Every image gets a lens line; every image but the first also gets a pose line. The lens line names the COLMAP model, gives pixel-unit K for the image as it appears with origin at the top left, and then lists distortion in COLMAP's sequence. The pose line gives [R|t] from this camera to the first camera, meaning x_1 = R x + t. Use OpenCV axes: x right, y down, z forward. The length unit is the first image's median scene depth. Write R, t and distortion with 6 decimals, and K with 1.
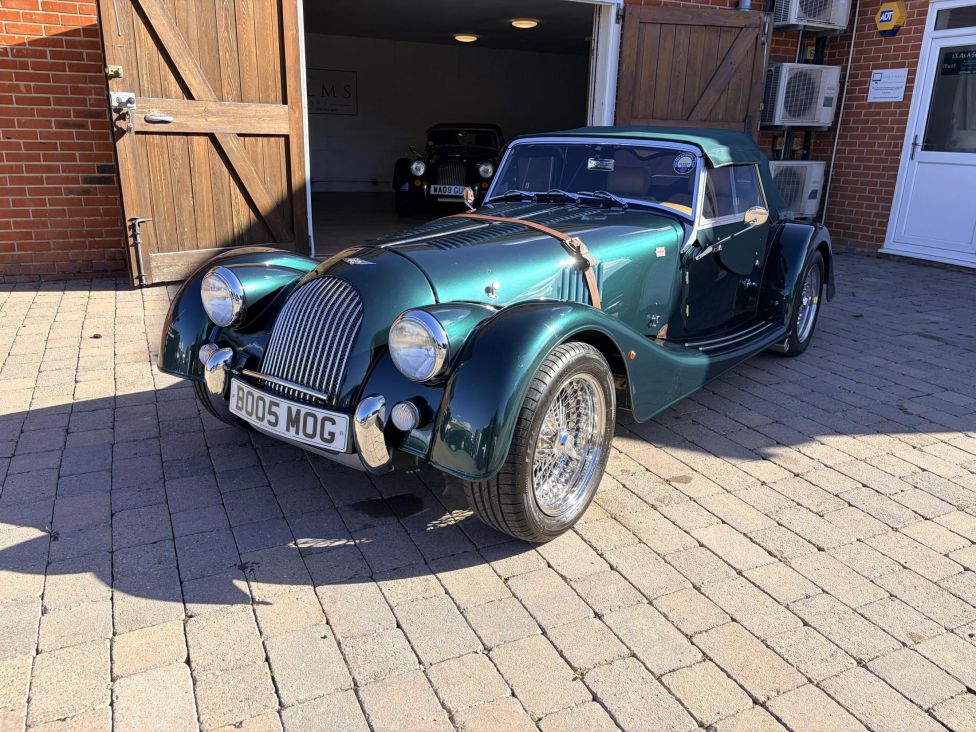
lens RADIAL K [[742.0, 0, 488.0], [0, 742.0, 366.0], [0, 0, 1]] dist [0.072088, -0.085934]
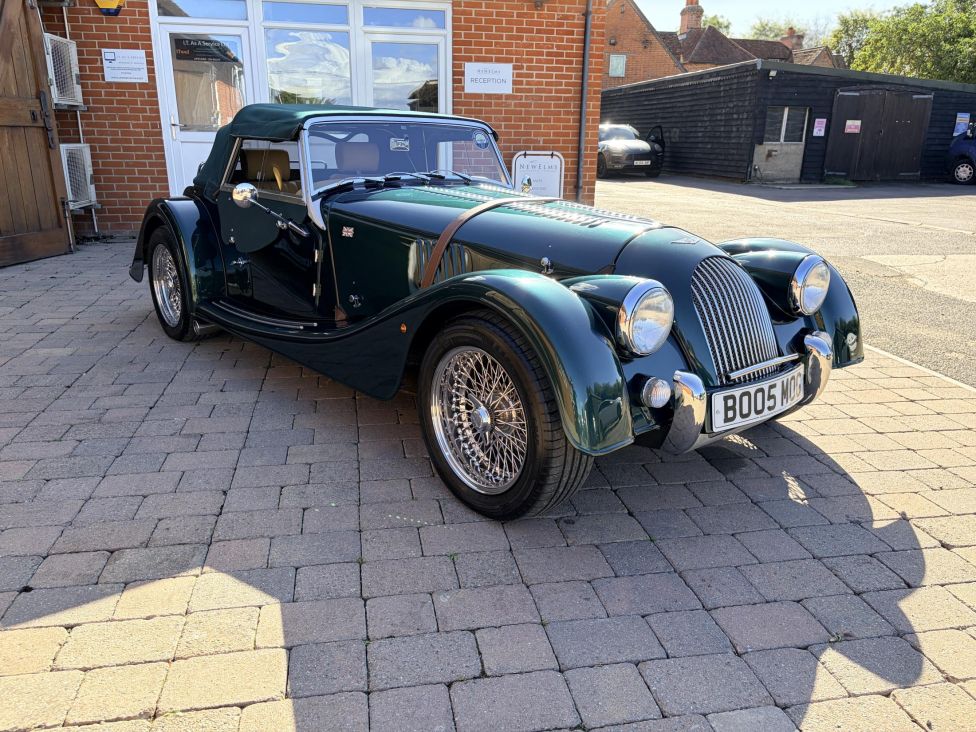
lens RADIAL K [[742.4, 0, 490.1], [0, 742.4, 366.7], [0, 0, 1]] dist [0.071079, -0.083924]
pose [[0.253383, -0.305572, 0.917836, -0.661887], [0.284933, 0.930283, 0.231056, -0.159476], [-0.924451, 0.202976, 0.322785, 0.527762]]
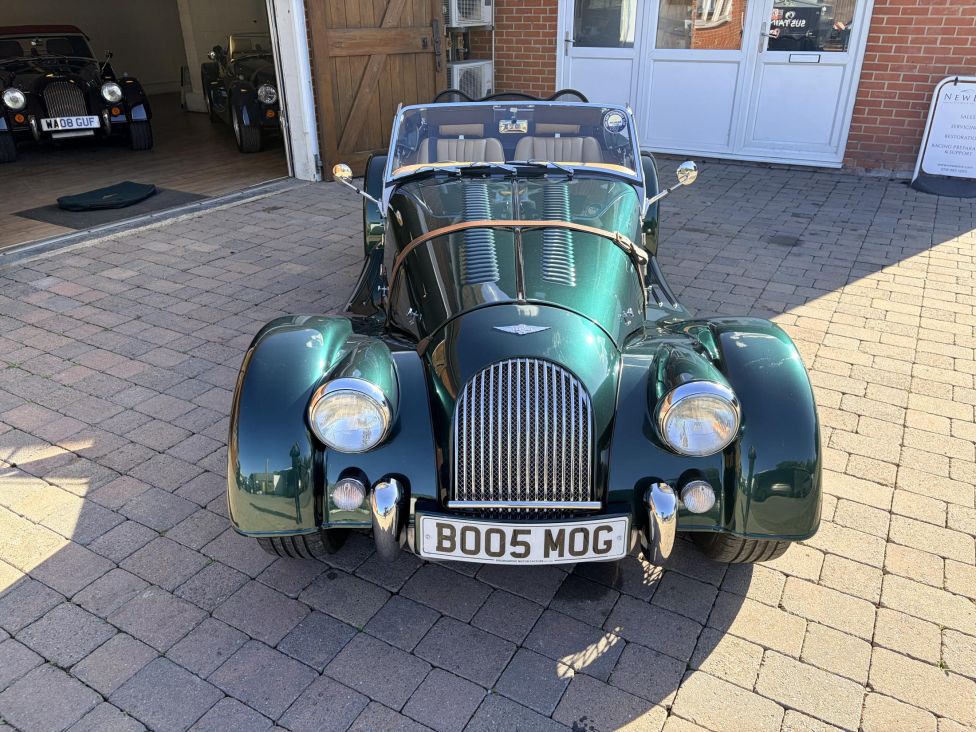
lens RADIAL K [[742.4, 0, 490.1], [0, 742.4, 366.7], [0, 0, 1]] dist [0.071079, -0.083924]
pose [[0.818196, -0.280336, 0.501963, -0.346674], [0.198694, 0.957149, 0.210679, -0.154454], [-0.539514, -0.072640, 0.838837, 0.182685]]
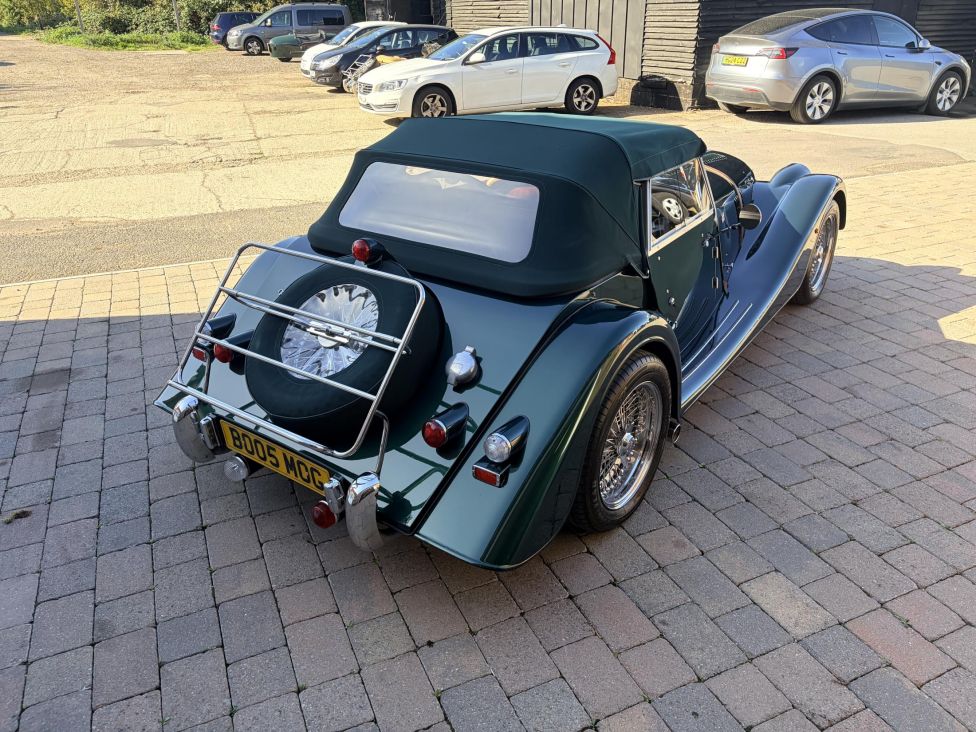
lens RADIAL K [[742.4, 0, 490.1], [0, 742.4, 366.7], [0, 0, 1]] dist [0.071079, -0.083924]
pose [[-0.999813, -0.016624, 0.009885, 0.203999], [-0.005227, 0.724319, 0.689446, -0.583849], [-0.018621, 0.689265, -0.724270, 1.530339]]
